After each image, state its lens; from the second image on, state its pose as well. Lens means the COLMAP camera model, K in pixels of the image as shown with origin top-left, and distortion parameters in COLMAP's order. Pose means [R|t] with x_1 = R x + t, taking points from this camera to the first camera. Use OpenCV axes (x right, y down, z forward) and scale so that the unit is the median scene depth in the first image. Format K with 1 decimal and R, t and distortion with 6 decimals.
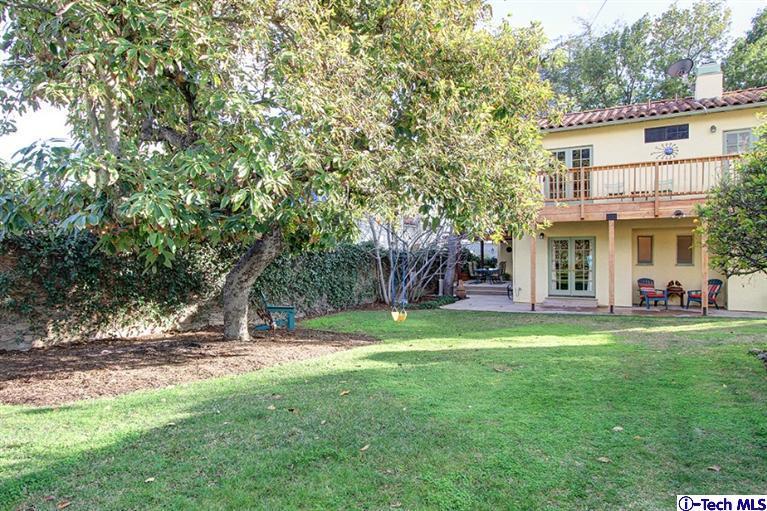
lens RADIAL K [[521.3, 0, 387.4], [0, 521.3, 255.1], [0, 0, 1]] dist [-0.012093, 0.008983]
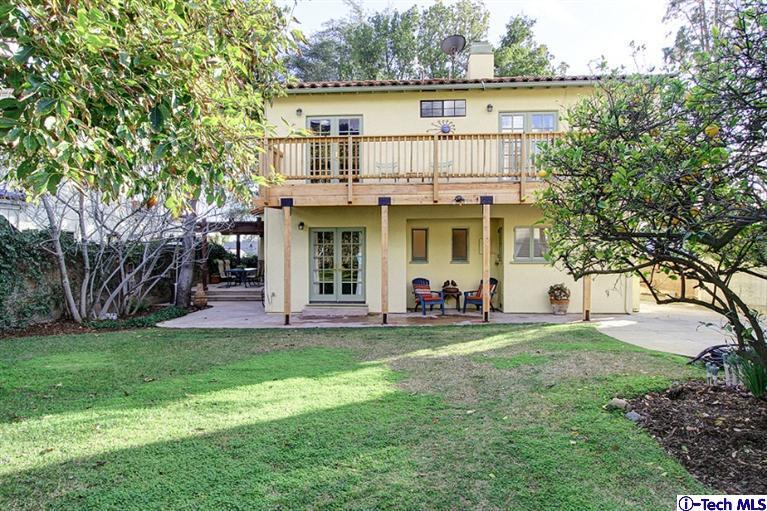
lens RADIAL K [[521.3, 0, 383.8], [0, 521.3, 256.6], [0, 0, 1]] dist [-0.012093, 0.008983]
pose [[0.914729, -0.000442, 0.404068, 0.097767], [-0.001057, 0.999993, 0.003488, 0.006623], [-0.404067, -0.003618, 0.914722, 0.245335]]
